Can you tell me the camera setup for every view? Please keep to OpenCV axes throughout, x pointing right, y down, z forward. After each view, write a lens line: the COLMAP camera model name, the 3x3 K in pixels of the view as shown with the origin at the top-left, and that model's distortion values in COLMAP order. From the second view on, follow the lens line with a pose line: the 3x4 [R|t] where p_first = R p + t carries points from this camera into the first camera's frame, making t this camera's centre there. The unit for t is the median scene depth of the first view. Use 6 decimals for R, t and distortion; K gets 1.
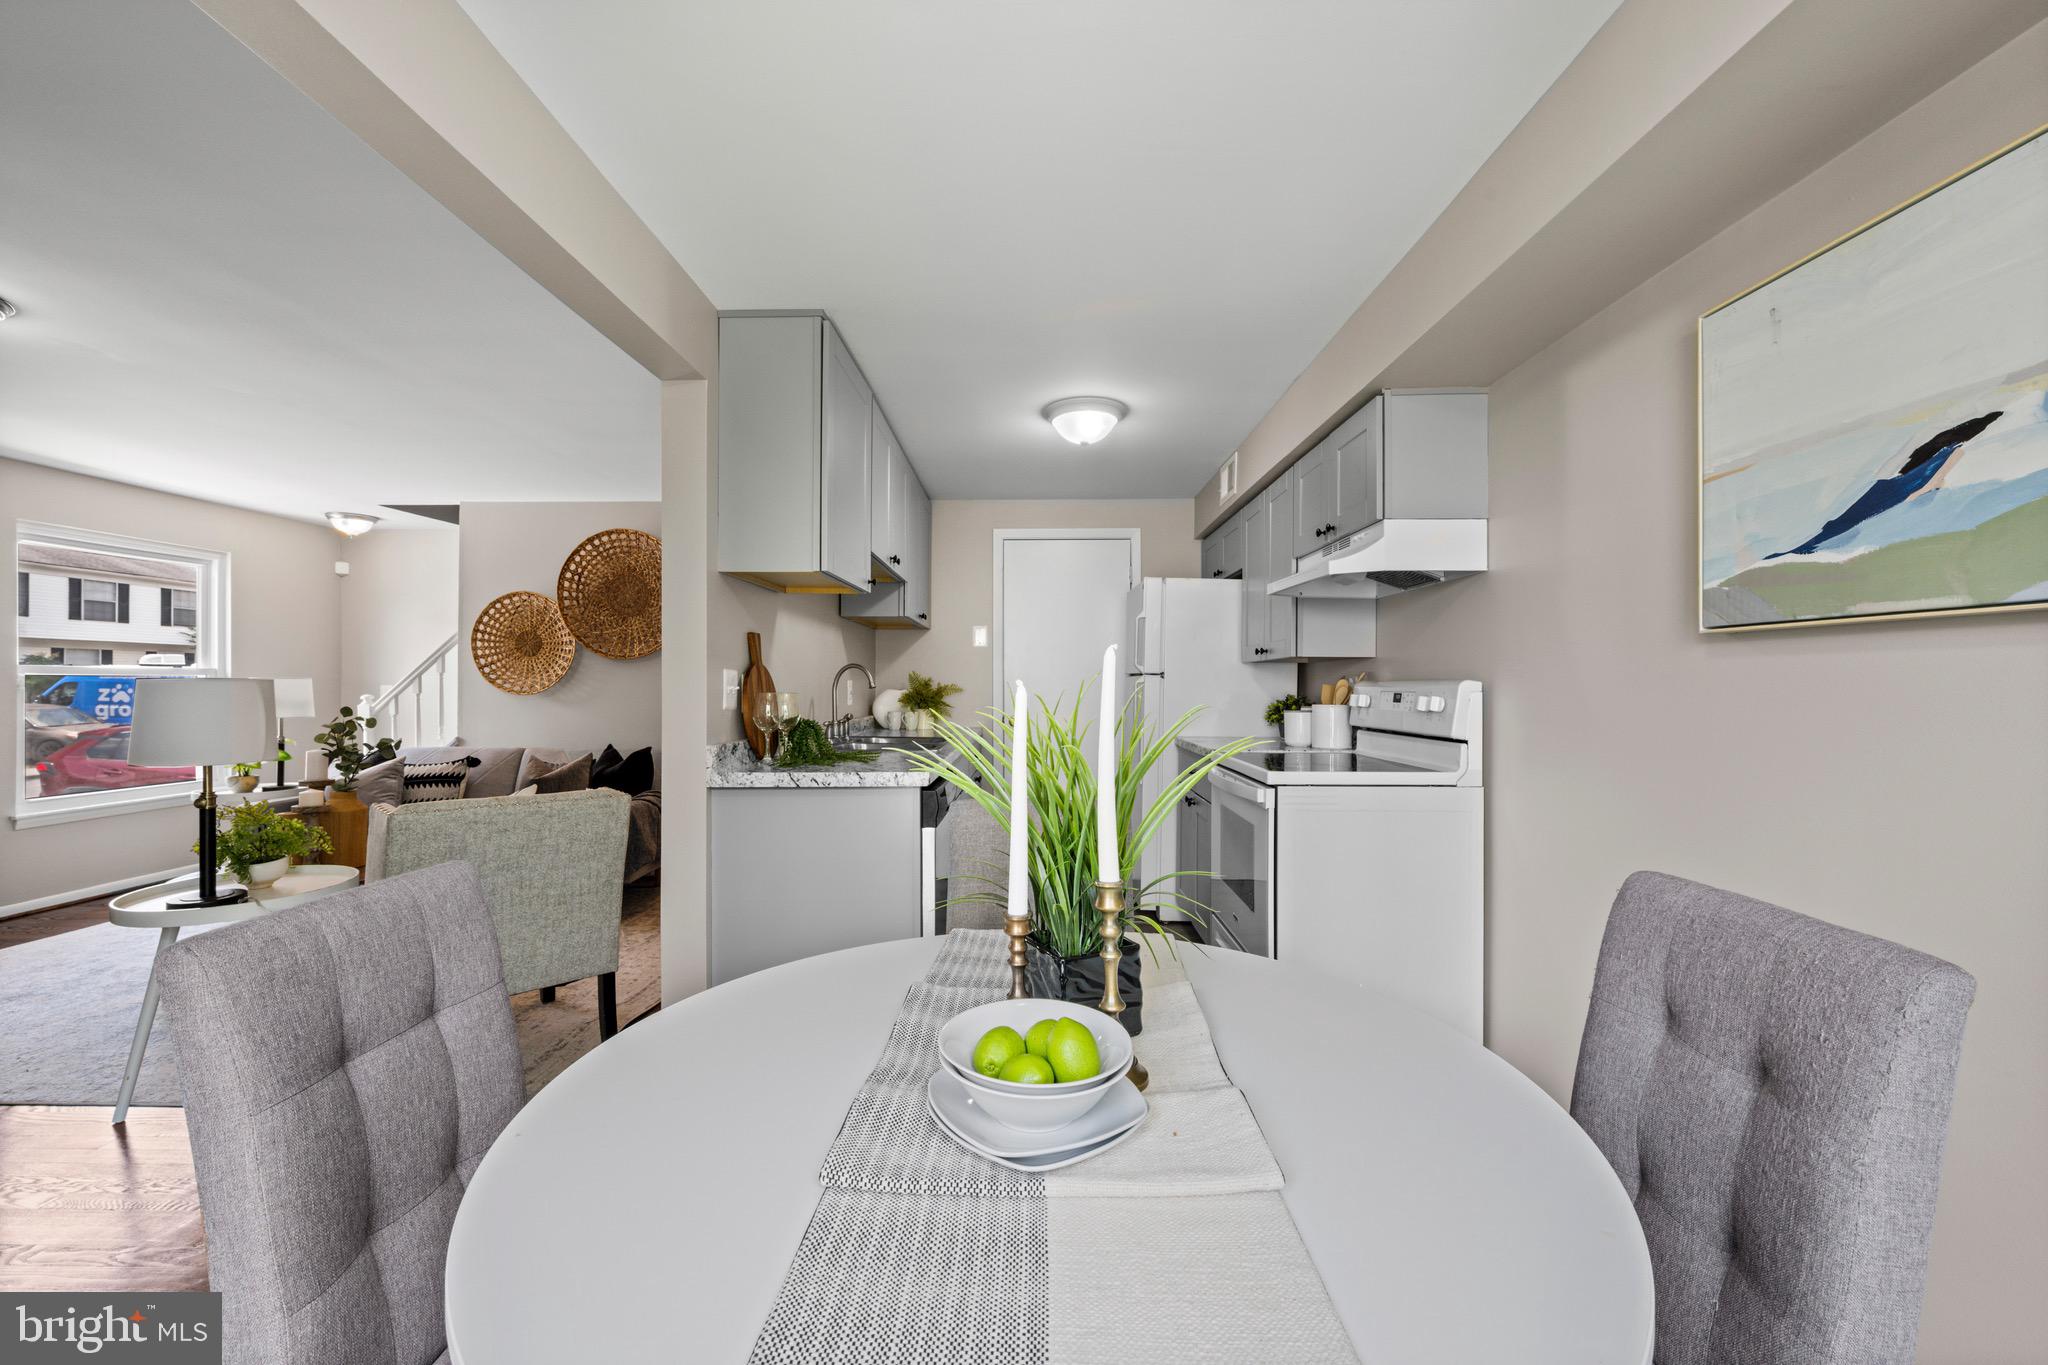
lens RADIAL K [[808.0, 0, 1025.4], [0, 808.0, 687.5], [0, 0, 1]] dist [0.000029, -0.000709]
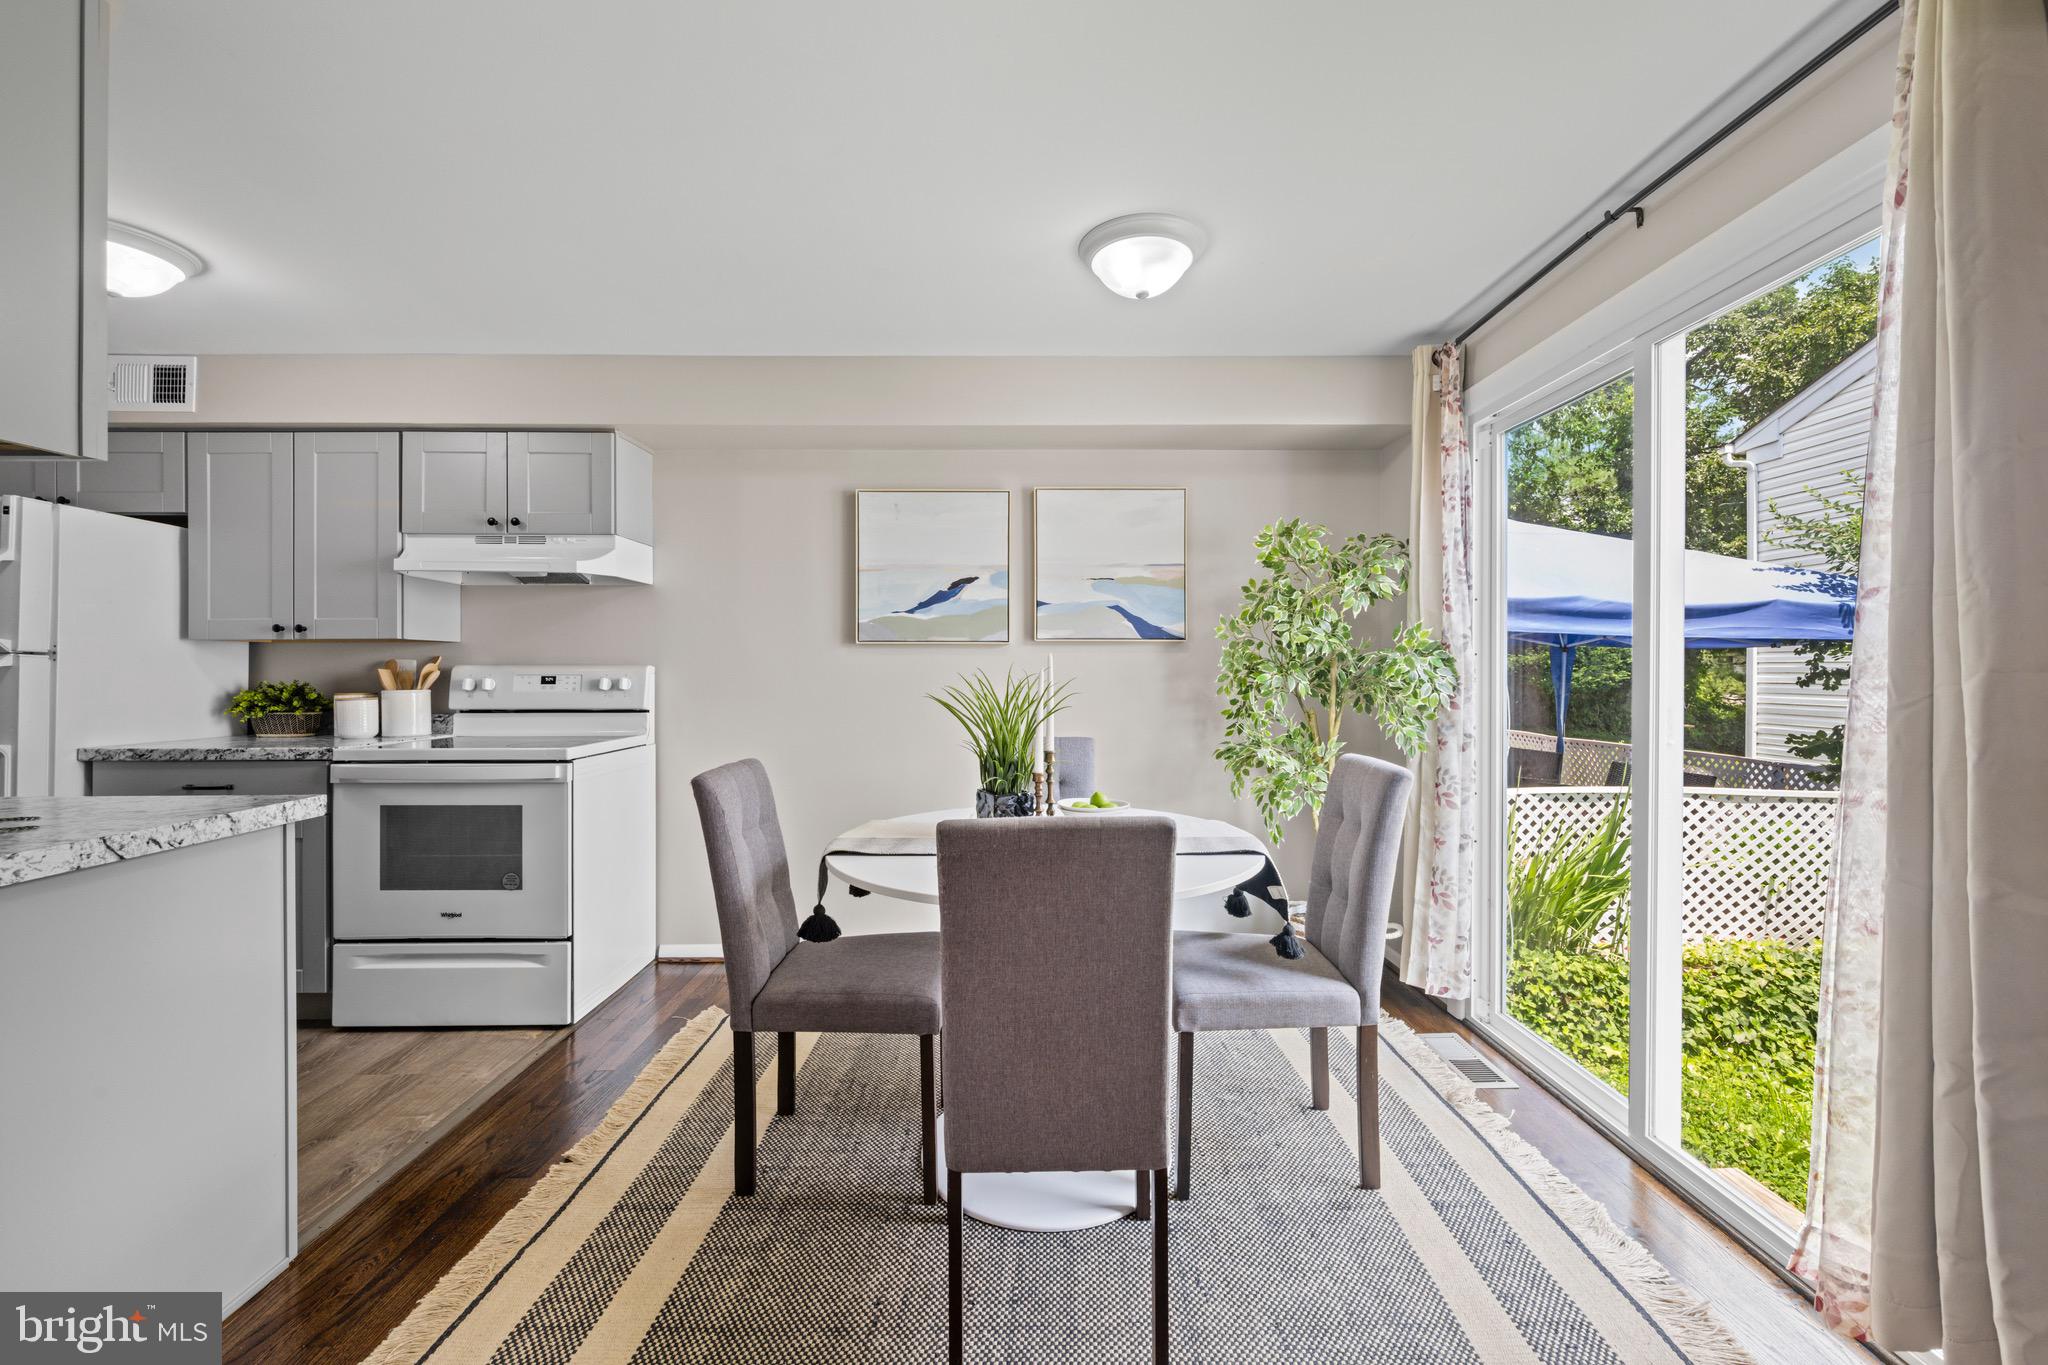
lens RADIAL K [[808.0, 0, 1027.1], [0, 808.0, 671.5], [0, 0, 1]] dist [0.000029, -0.000709]
pose [[-0.025758, -0.004401, 0.999659, -0.442000], [0.004962, 0.999977, 0.004530, -0.000918], [-0.999656, 0.005077, -0.025735, 0.219083]]
